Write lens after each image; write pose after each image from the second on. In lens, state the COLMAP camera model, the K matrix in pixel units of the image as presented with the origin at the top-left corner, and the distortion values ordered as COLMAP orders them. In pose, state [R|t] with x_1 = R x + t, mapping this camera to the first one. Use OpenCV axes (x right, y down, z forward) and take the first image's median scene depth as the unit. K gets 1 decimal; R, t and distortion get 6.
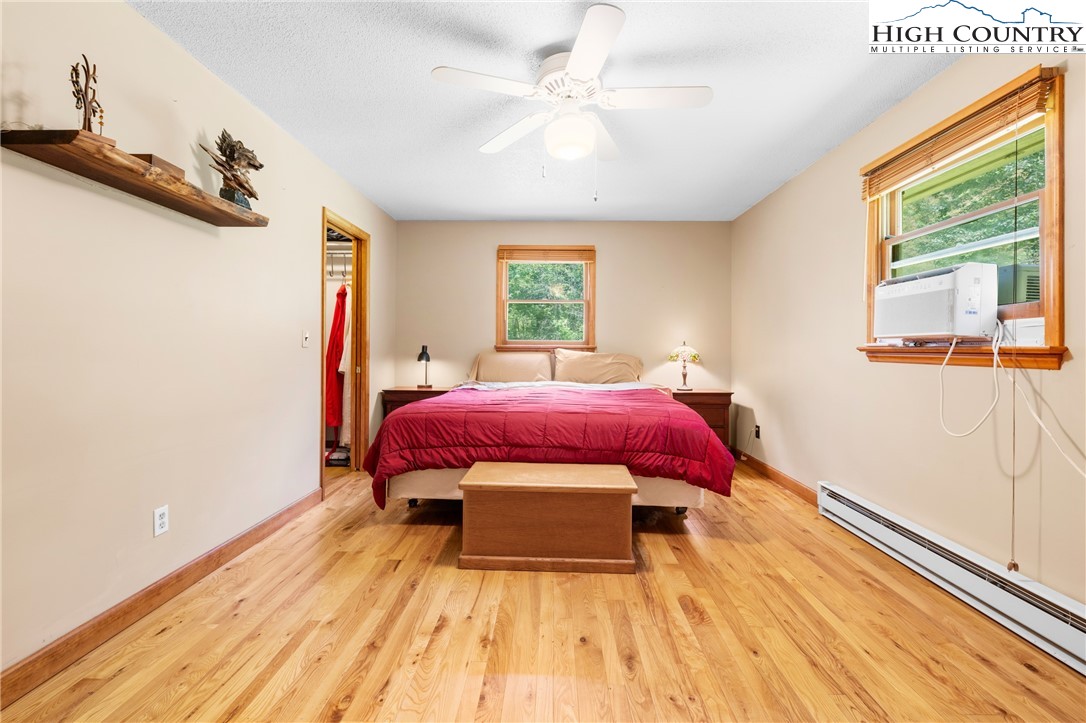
lens RADIAL K [[453.5, 0, 541.1], [0, 453.5, 349.7], [0, 0, 1]] dist [-0.001200, -0.000216]
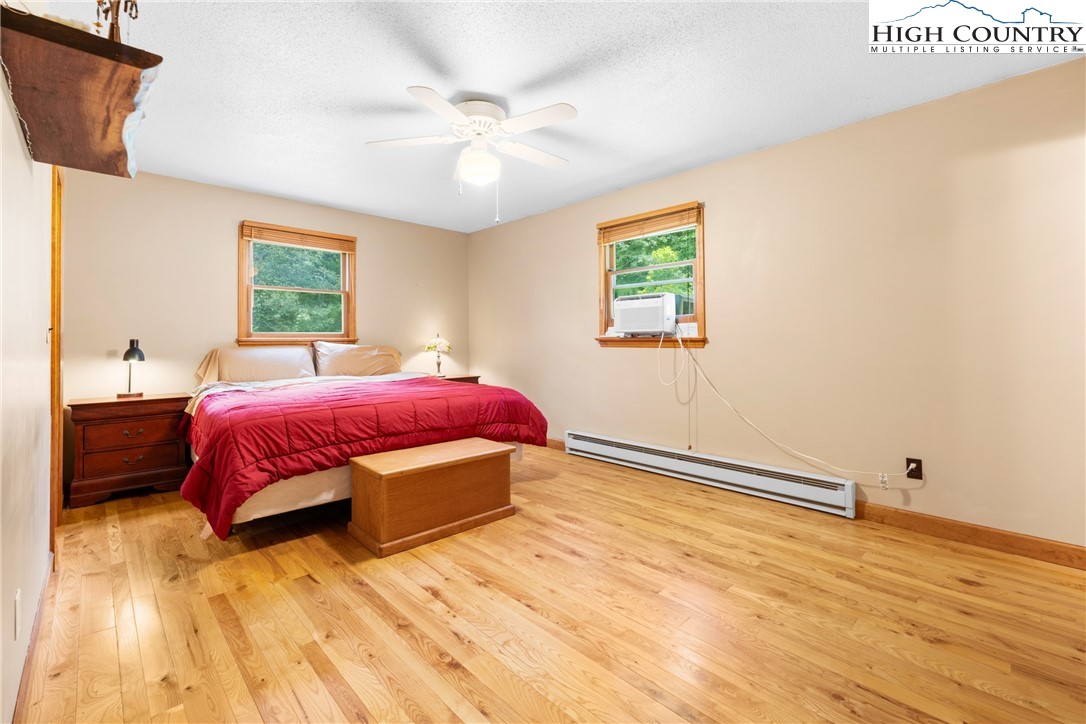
lens RADIAL K [[470.6, 0, 528.2], [0, 470.6, 336.1], [0, 0, 1]] dist [-0.000024, -0.000018]
pose [[0.713575, -0.002946, 0.700572, -0.648468], [0.011306, 0.999909, -0.007312, -0.003314], [-0.700487, 0.013138, 0.713544, 0.009032]]
